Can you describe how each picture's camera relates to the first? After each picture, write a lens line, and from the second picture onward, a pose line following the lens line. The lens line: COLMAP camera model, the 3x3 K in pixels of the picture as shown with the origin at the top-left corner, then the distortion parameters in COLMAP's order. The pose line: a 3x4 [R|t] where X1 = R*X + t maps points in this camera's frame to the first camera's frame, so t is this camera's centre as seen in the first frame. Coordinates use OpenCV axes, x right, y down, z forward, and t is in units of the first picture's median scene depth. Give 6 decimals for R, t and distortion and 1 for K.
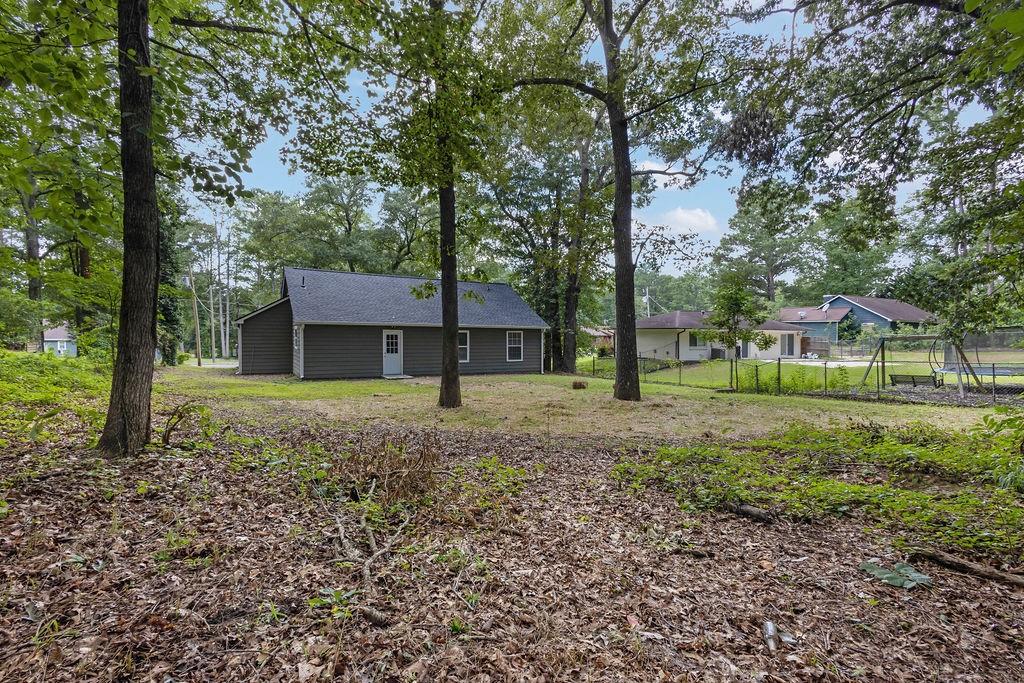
lens RADIAL K [[462.1, 0, 512.0], [0, 462.1, 341.5], [0, 0, 1]] dist [0.011181, -0.000057]
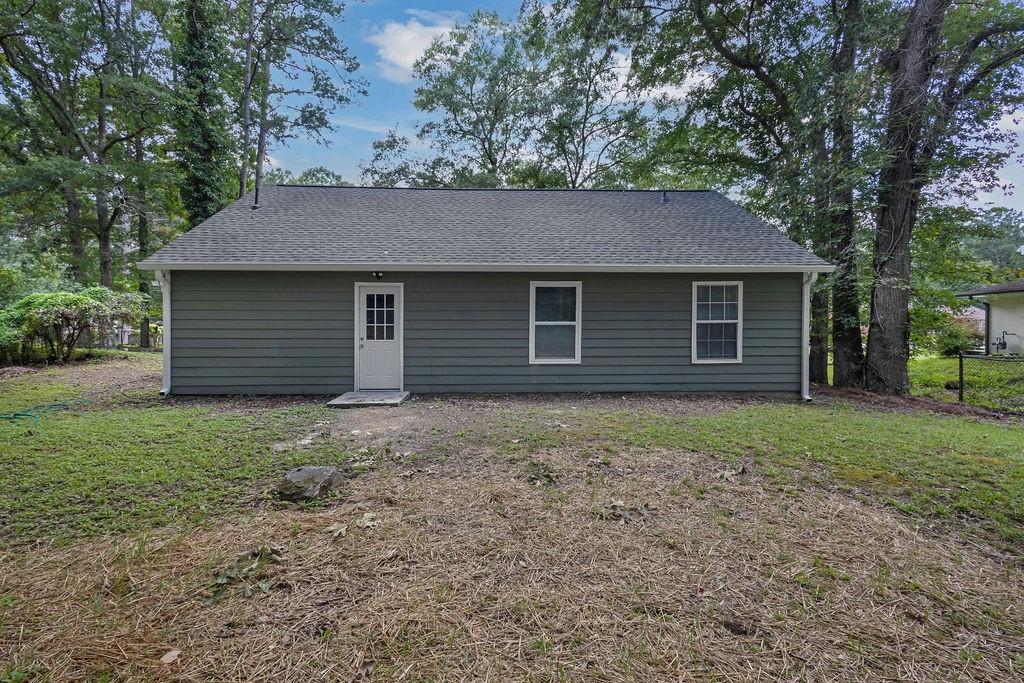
lens RADIAL K [[462.1, 0, 512.0], [0, 462.1, 341.5], [0, 0, 1]] dist [0.011181, -0.000057]
pose [[0.880104, 0.006149, -0.474741, 0.042238], [0.003923, 0.999788, 0.020223, 0.019347], [0.474764, -0.019661, 0.879893, 0.675260]]
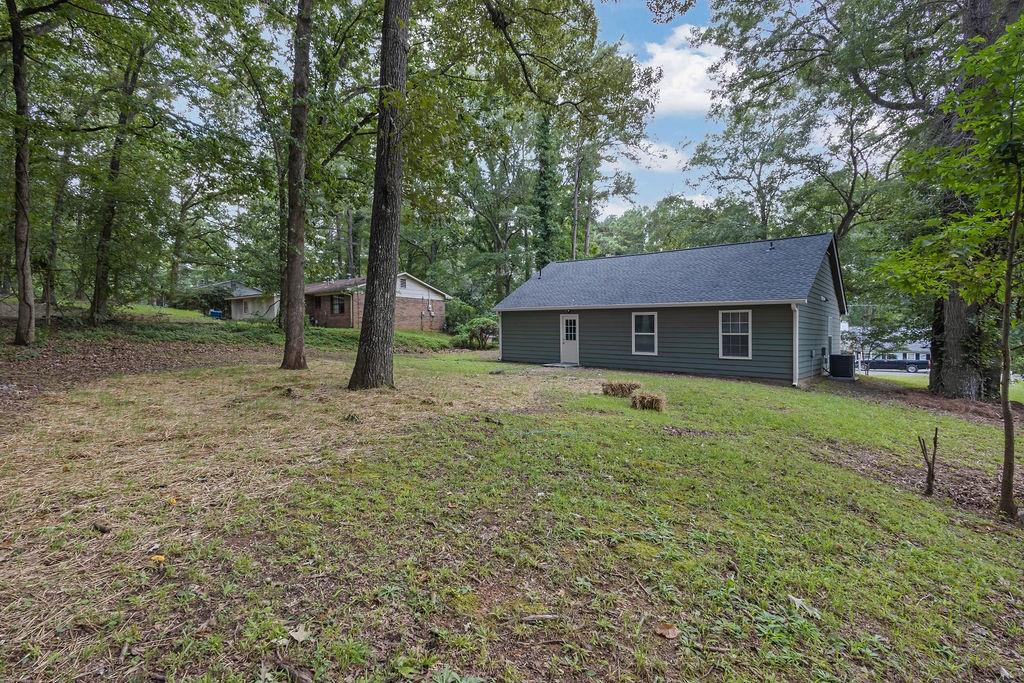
lens RADIAL K [[462.1, 0, 512.0], [0, 462.1, 341.5], [0, 0, 1]] dist [0.011181, -0.000057]
pose [[0.307936, 0.009029, -0.951364, 0.565267], [-0.027162, 0.999631, 0.000696, 0.030490], [0.951019, 0.025627, 0.308068, 0.595192]]
